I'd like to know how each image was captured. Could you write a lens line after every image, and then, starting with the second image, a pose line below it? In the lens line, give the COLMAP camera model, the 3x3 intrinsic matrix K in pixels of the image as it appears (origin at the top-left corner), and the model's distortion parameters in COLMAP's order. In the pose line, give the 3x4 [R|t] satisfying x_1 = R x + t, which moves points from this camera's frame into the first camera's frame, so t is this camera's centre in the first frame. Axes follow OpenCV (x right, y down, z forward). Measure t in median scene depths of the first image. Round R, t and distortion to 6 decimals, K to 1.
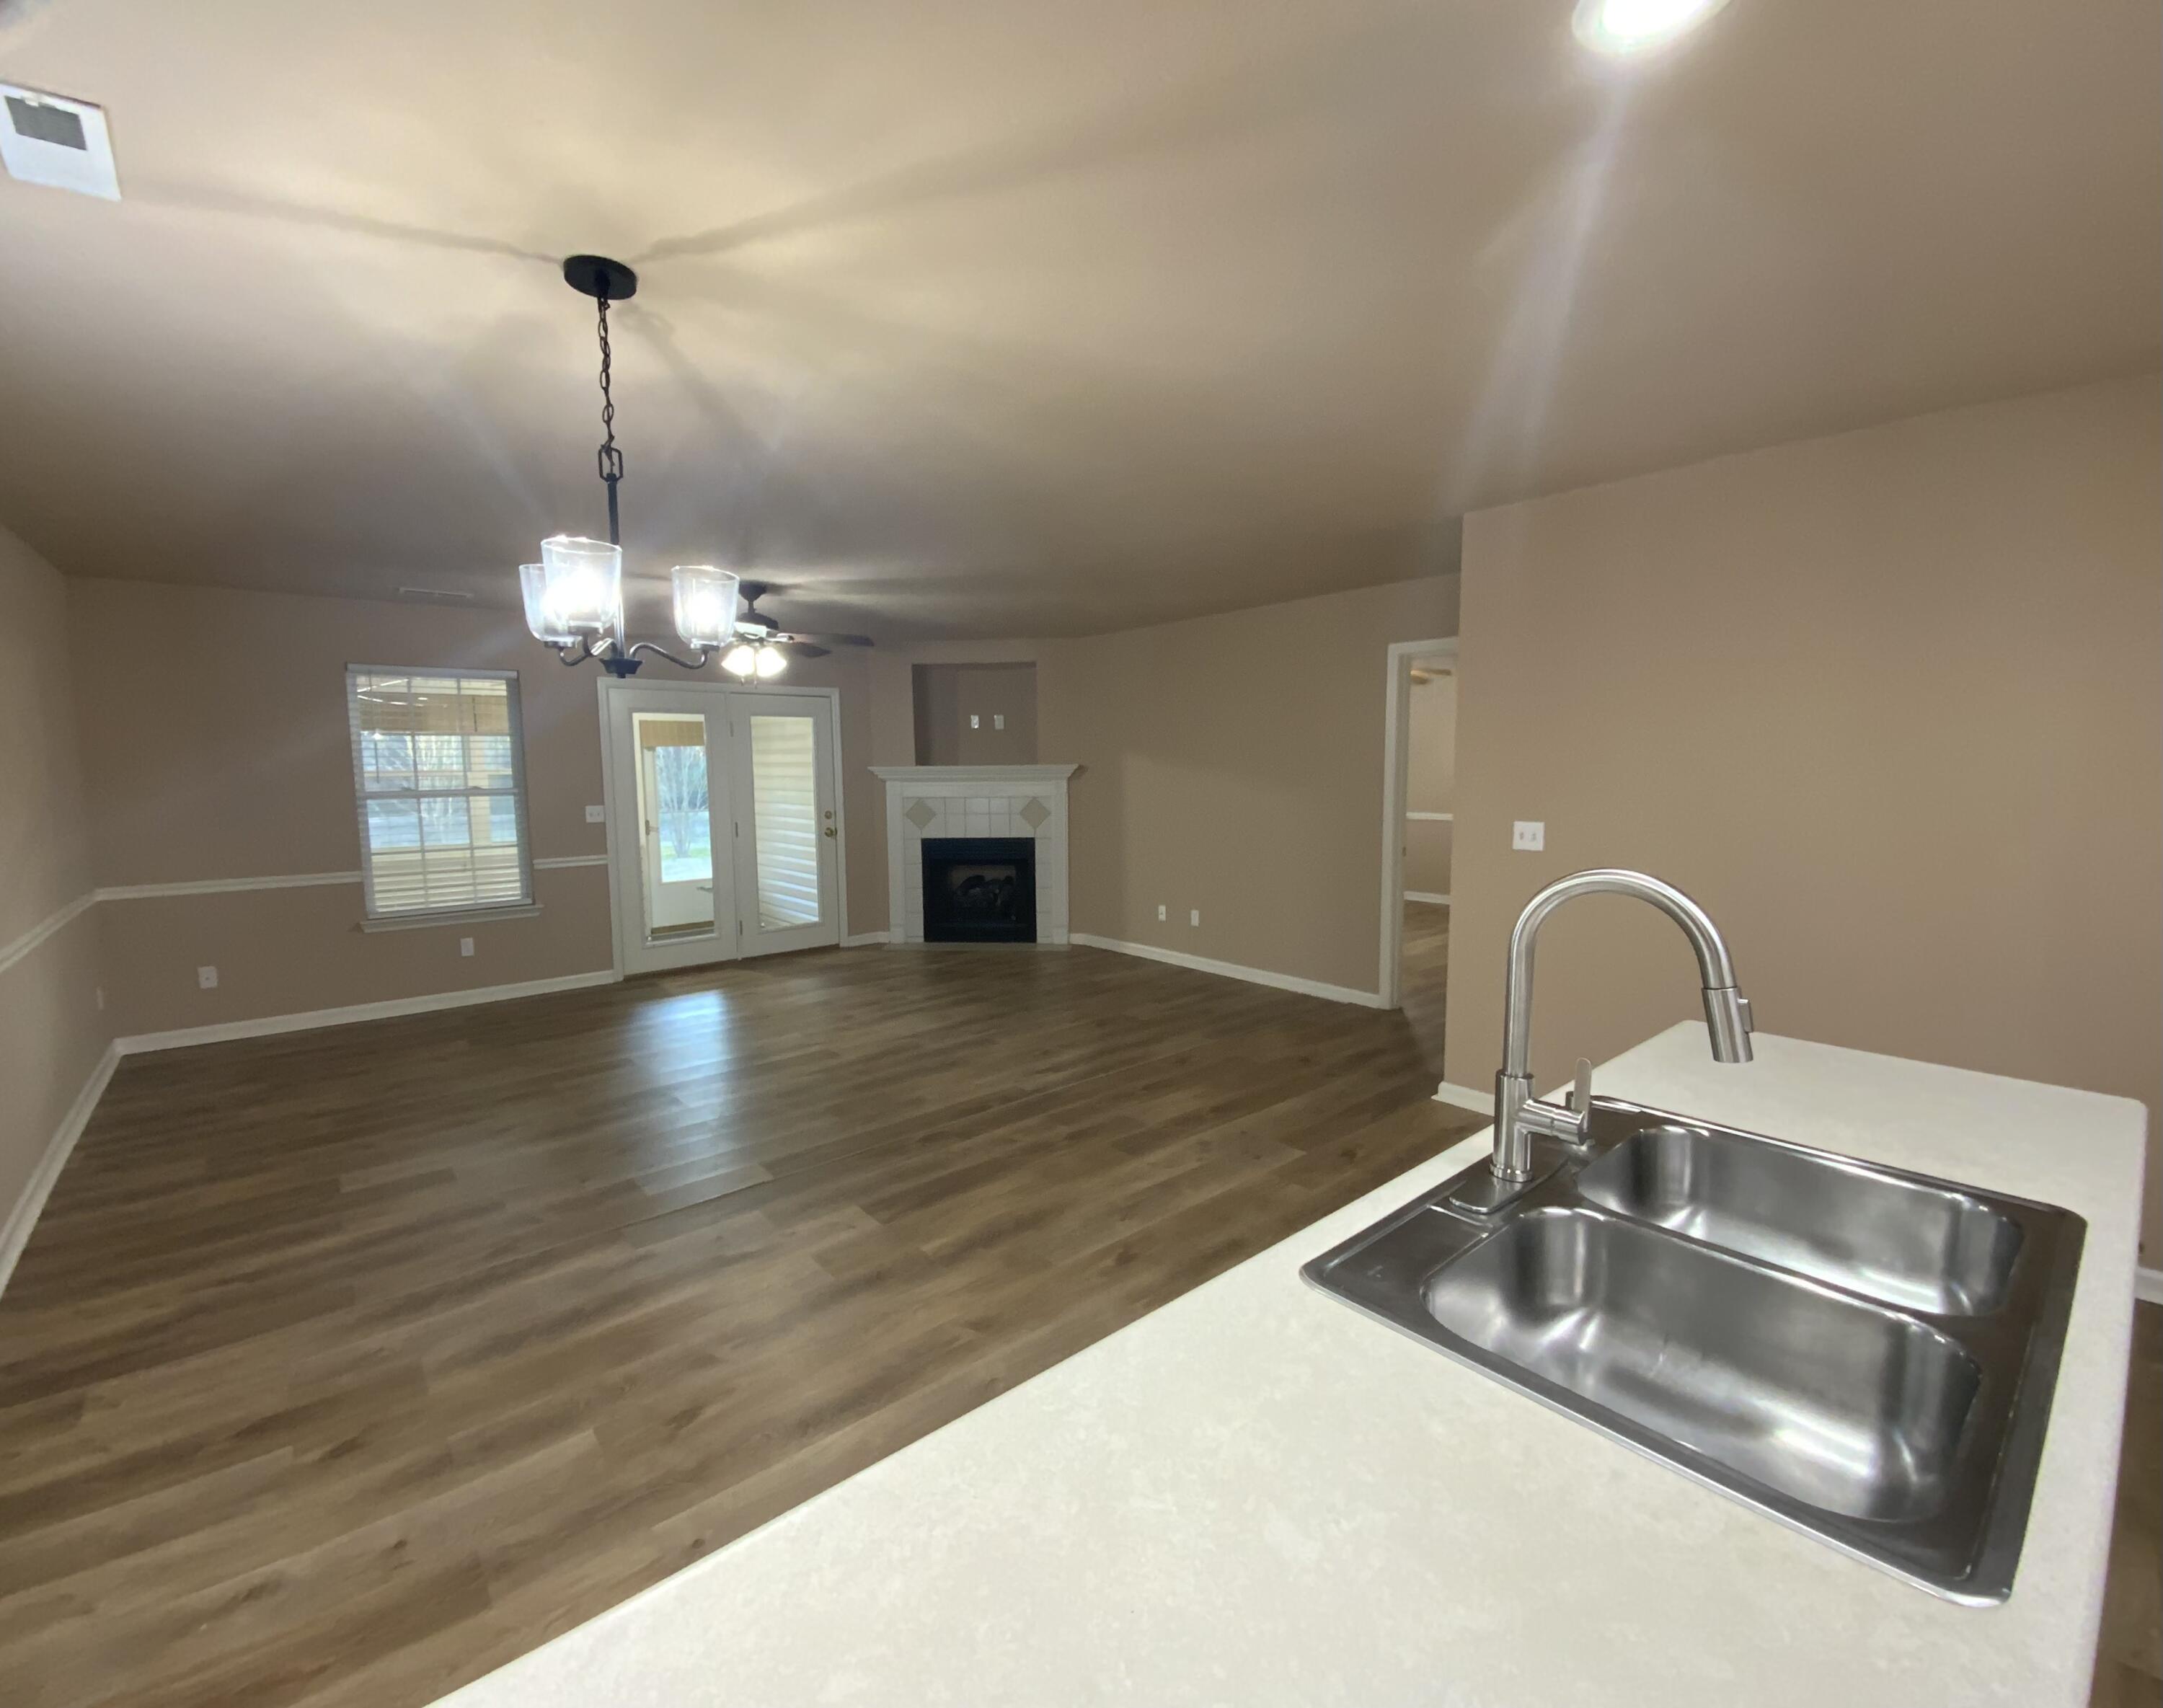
lens RADIAL K [[908.3, 0, 1035.9], [0, 908.3, 853.9], [0, 0, 1]] dist [0.028985, -0.025487]
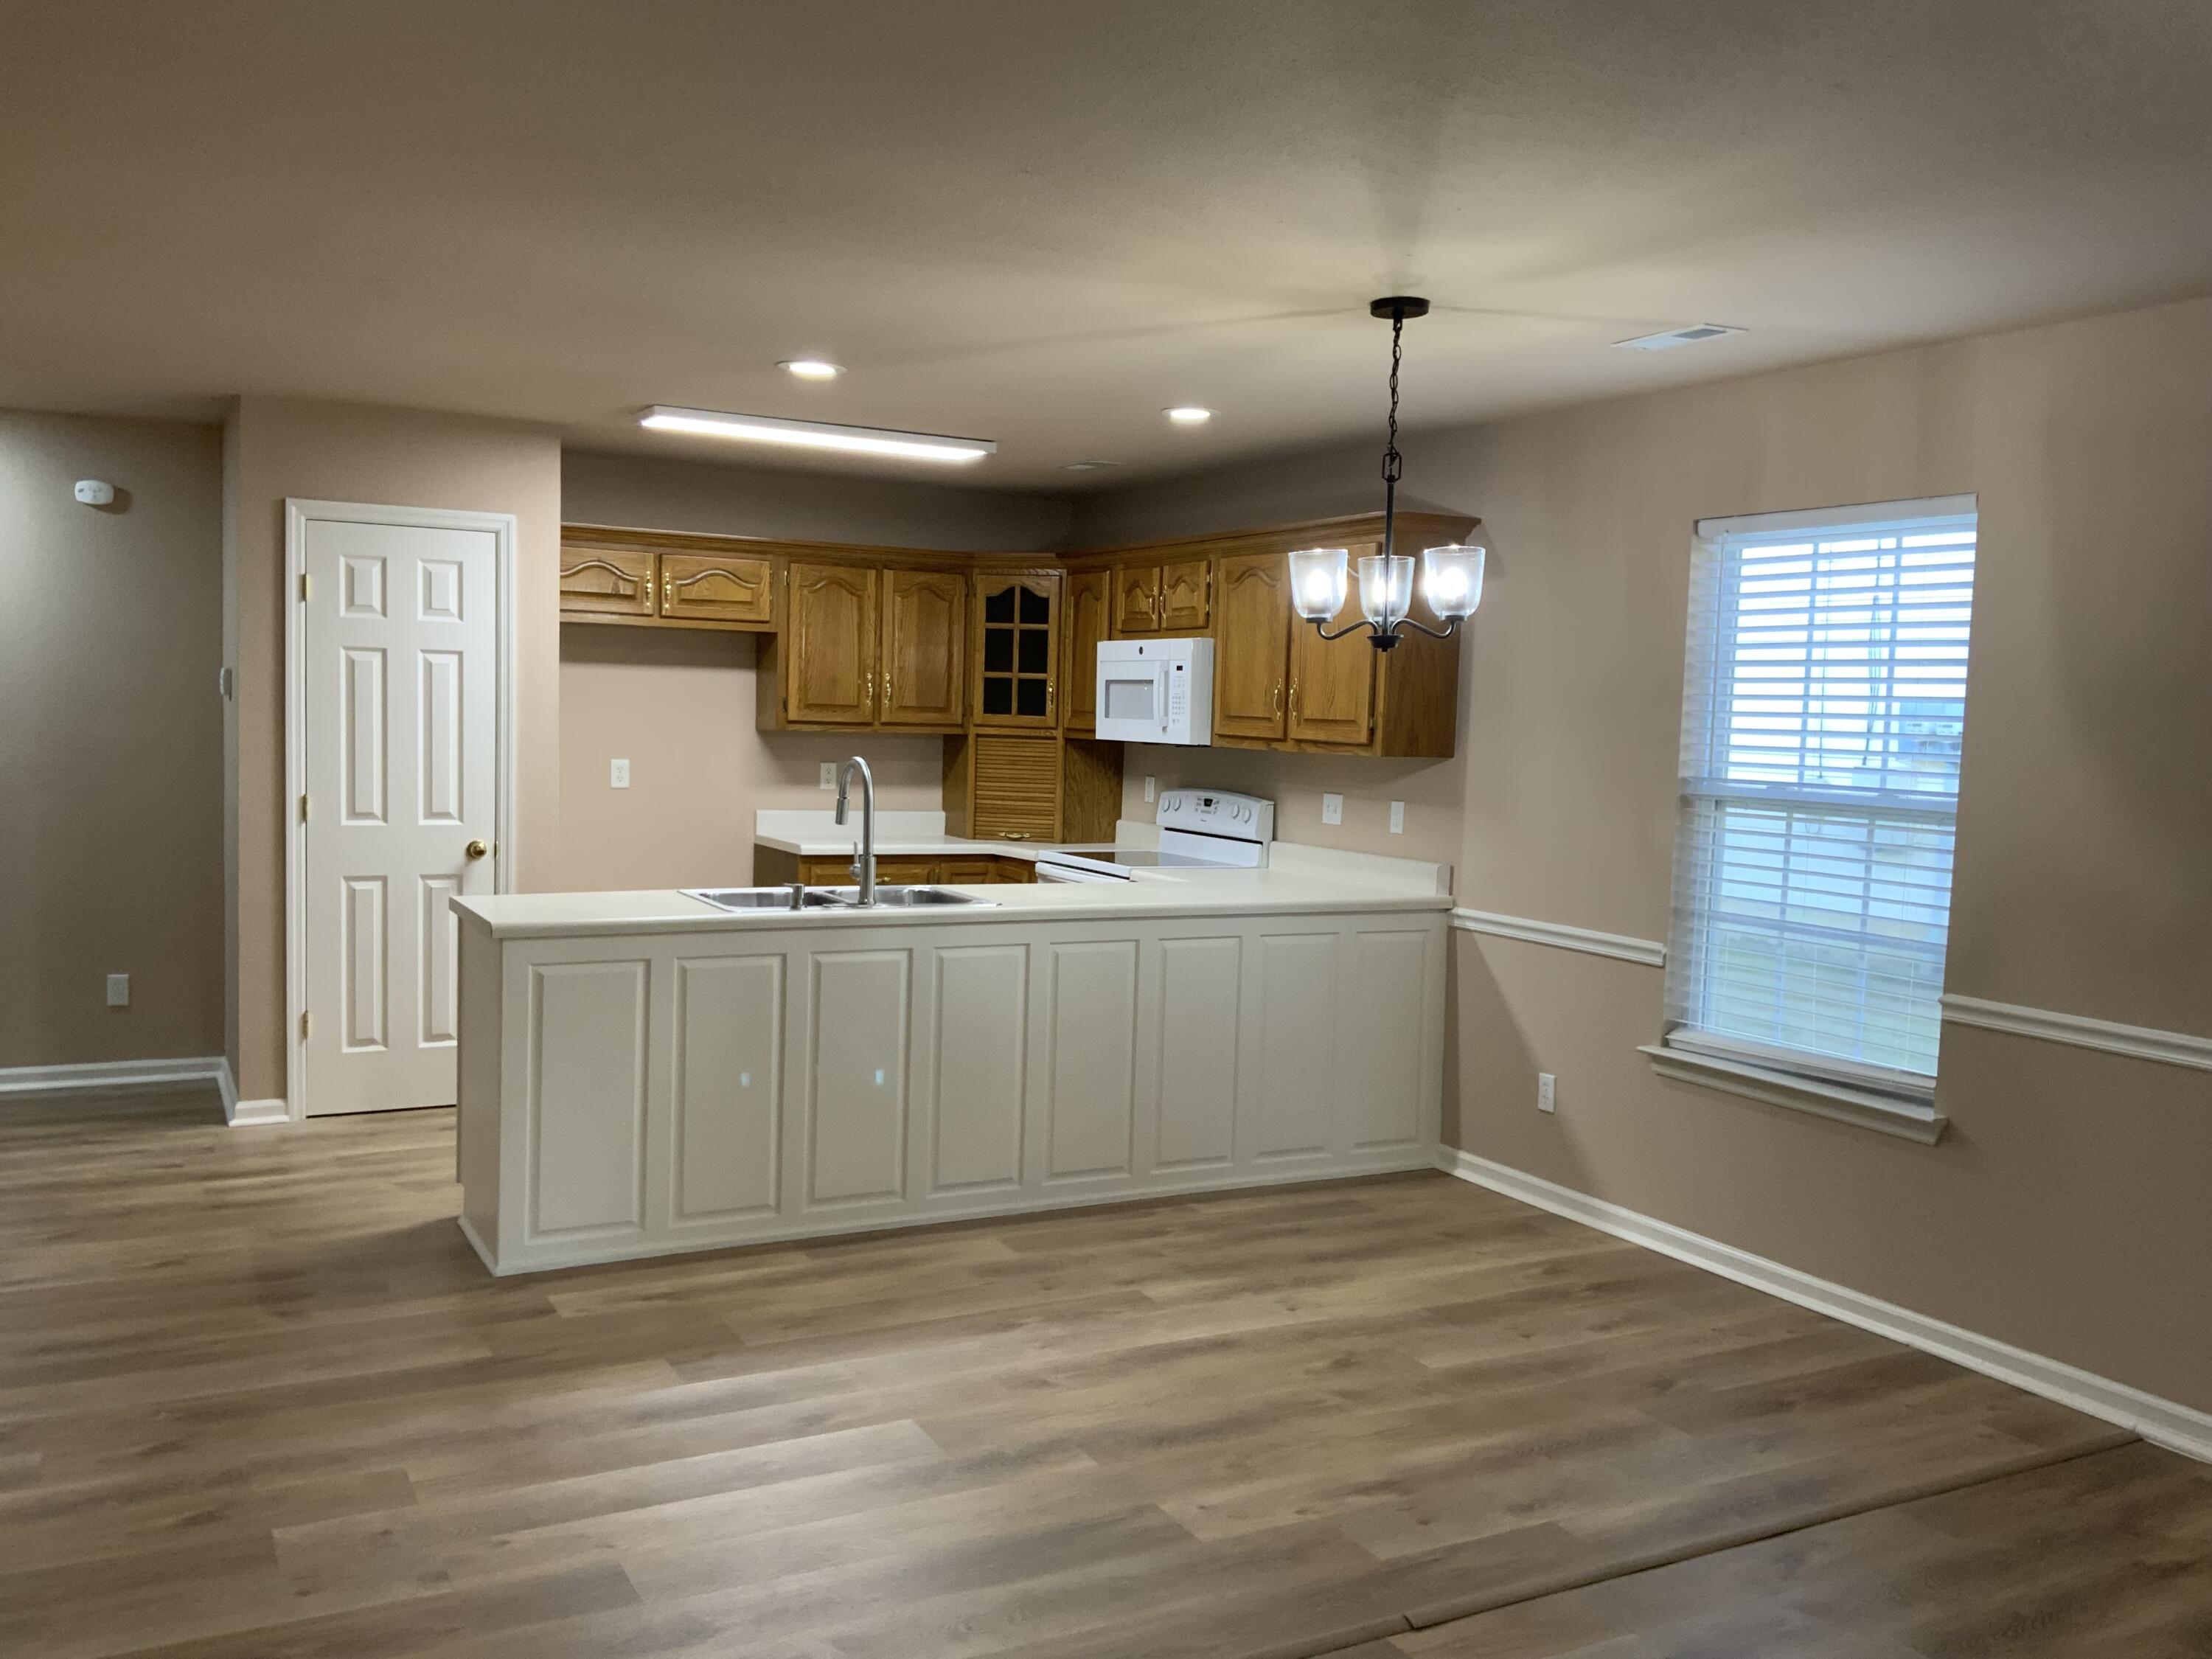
lens RADIAL K [[1843.5, 0, 1106.0], [0, 1843.5, 829.5], [0, 0, 1]] dist [0.057060, -0.099861]
pose [[-0.982111, -0.031658, 0.185624, -0.203052], [-0.000592, 0.986280, 0.165078, -0.131052], [-0.188303, 0.162015, -0.968655, 1.231786]]
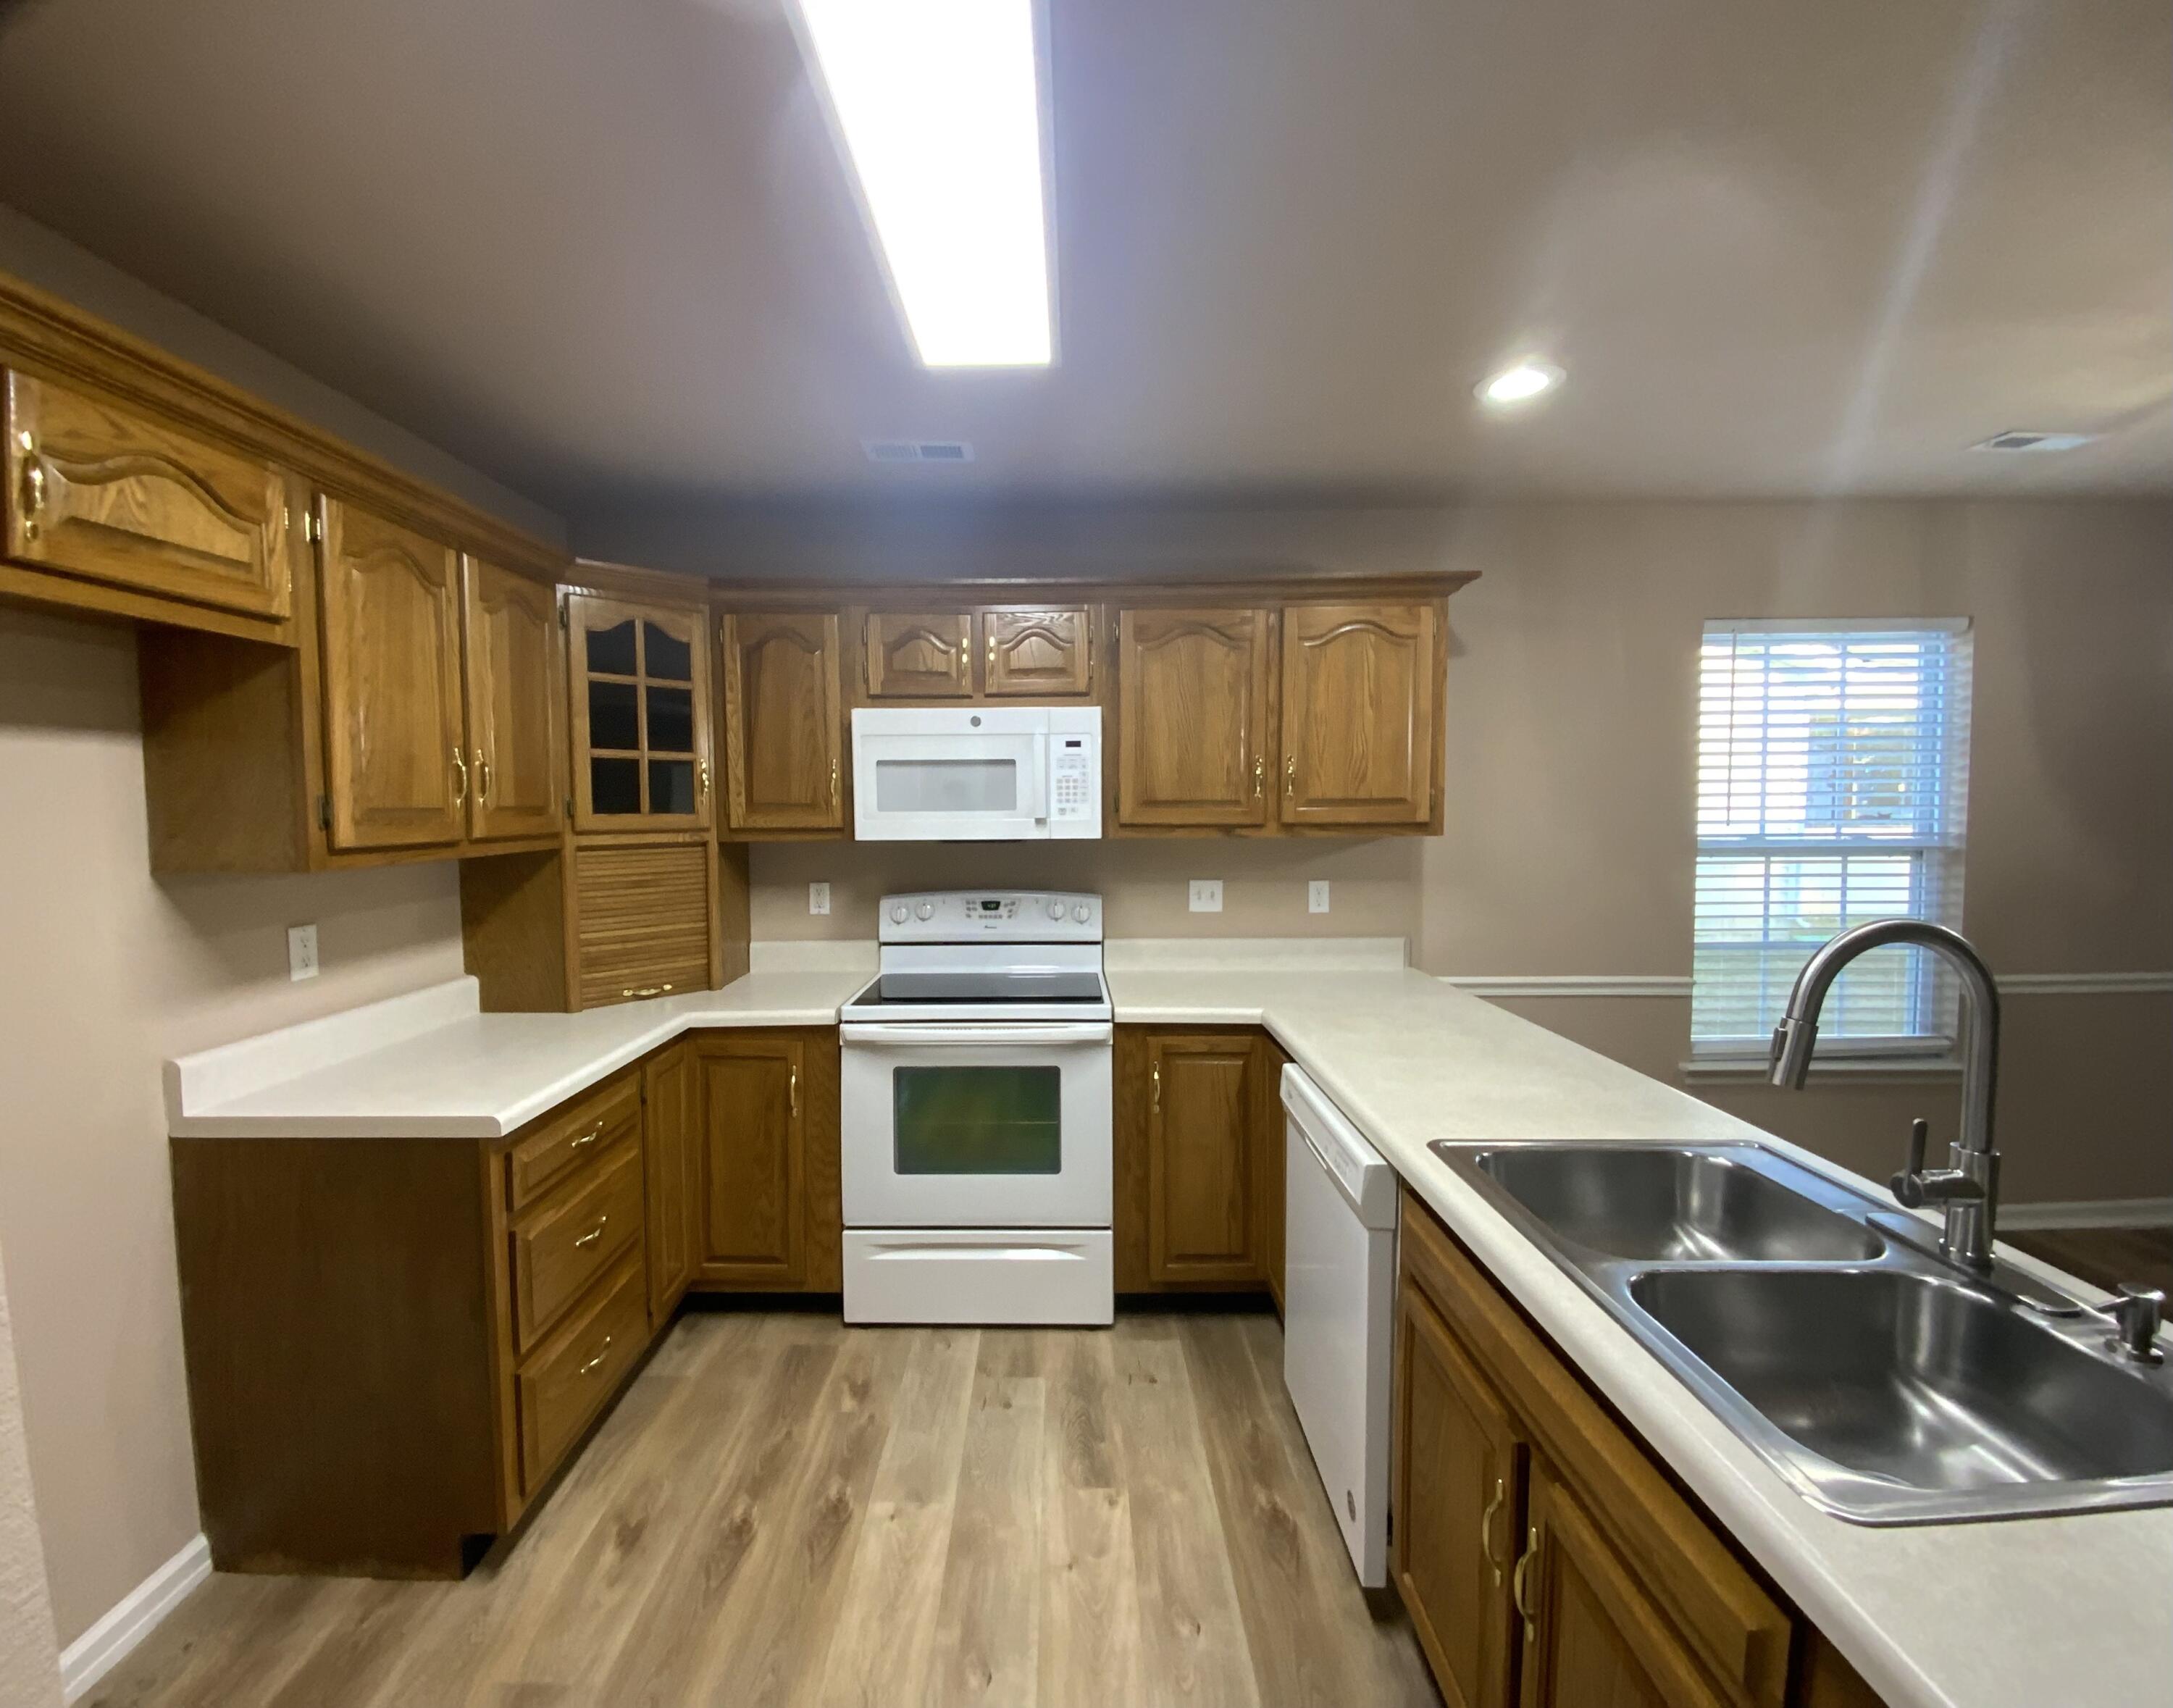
lens RADIAL K [[912.5, 0, 1040.7], [0, 912.5, 853.9], [0, 0, 1]] dist [0.028985, -0.025487]
pose [[-0.648040, 0.059302, -0.759294, 0.433823], [-0.063699, 0.989251, 0.131627, -0.026995], [0.758938, 0.133666, -0.637296, 0.199082]]
